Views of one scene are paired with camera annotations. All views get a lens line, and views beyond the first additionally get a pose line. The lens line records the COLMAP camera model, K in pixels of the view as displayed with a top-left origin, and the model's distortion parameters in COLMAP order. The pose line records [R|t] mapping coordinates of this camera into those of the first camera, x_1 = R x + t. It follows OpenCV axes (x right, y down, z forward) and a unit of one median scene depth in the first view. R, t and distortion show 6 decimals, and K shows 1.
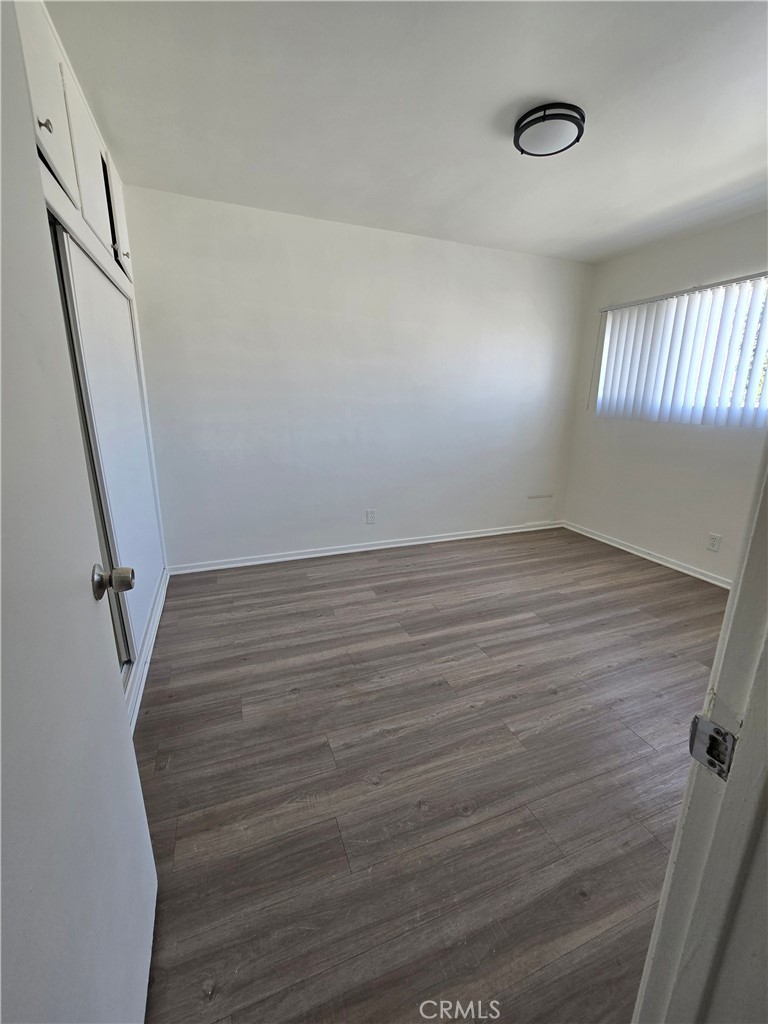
lens RADIAL K [[421.5, 0, 384.0], [0, 421.5, 512.0], [0, 0, 1]] dist [-0.001329, 0.000214]
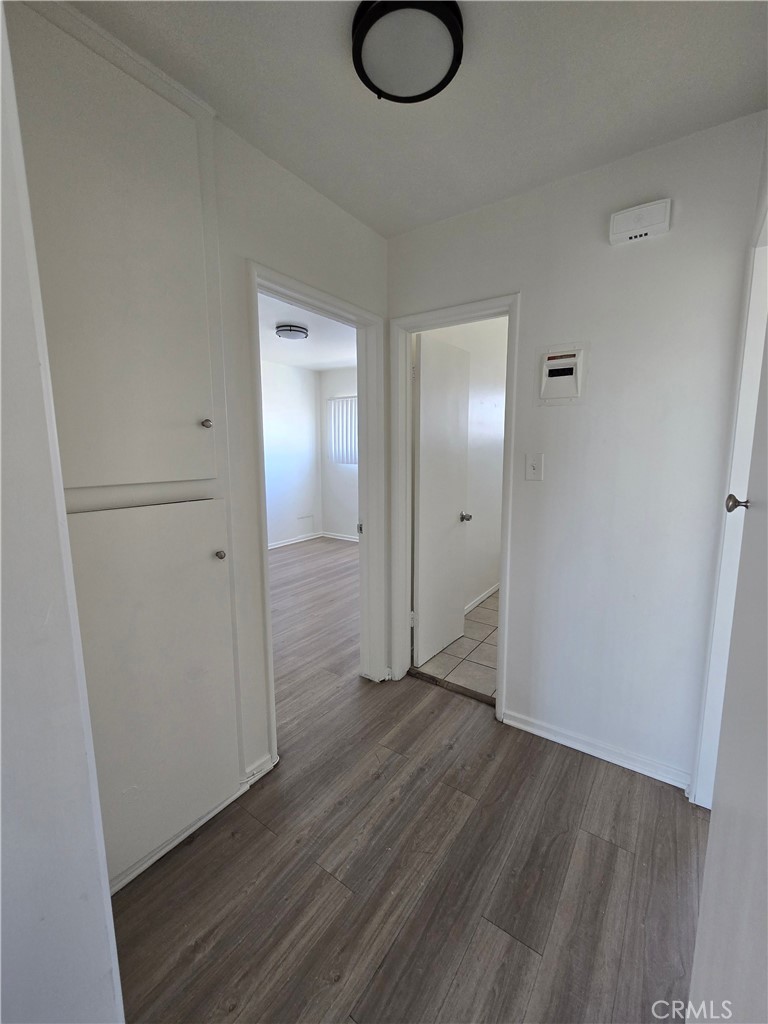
lens RADIAL K [[421.5, 0, 384.0], [0, 421.5, 512.0], [0, 0, 1]] dist [-0.001329, 0.000214]
pose [[0.839080, -0.093098, 0.535984, -0.329954], [0.149937, 0.986664, -0.063346, 0.143570], [-0.522938, 0.133516, 0.841849, -0.678879]]
